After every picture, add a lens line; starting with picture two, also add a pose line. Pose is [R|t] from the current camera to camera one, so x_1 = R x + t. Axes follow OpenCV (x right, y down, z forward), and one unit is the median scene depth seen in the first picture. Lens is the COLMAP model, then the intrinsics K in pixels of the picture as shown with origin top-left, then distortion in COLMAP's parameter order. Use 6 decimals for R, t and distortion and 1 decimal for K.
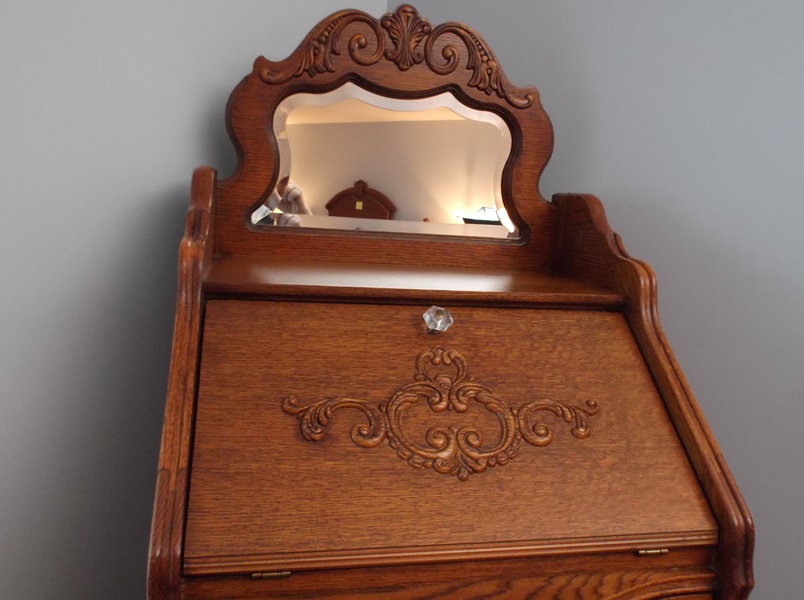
lens RADIAL K [[608.5, 0, 396.9], [0, 608.5, 302.2], [0, 0, 1]] dist [-0.006114, 0.020374]
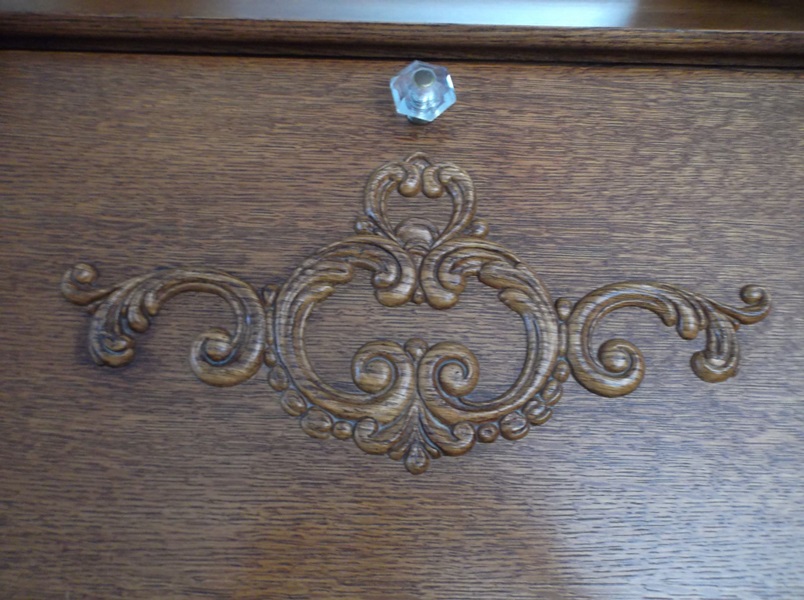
lens RADIAL K [[608.5, 0, 408.1], [0, 608.5, 304.1], [0, 0, 1]] dist [-0.006114, 0.020374]
pose [[0.982602, 0.061353, -0.175295, 0.160406], [0.008272, 0.928465, 0.371327, 0.007278], [0.185537, -0.366317, 0.911805, 0.576906]]
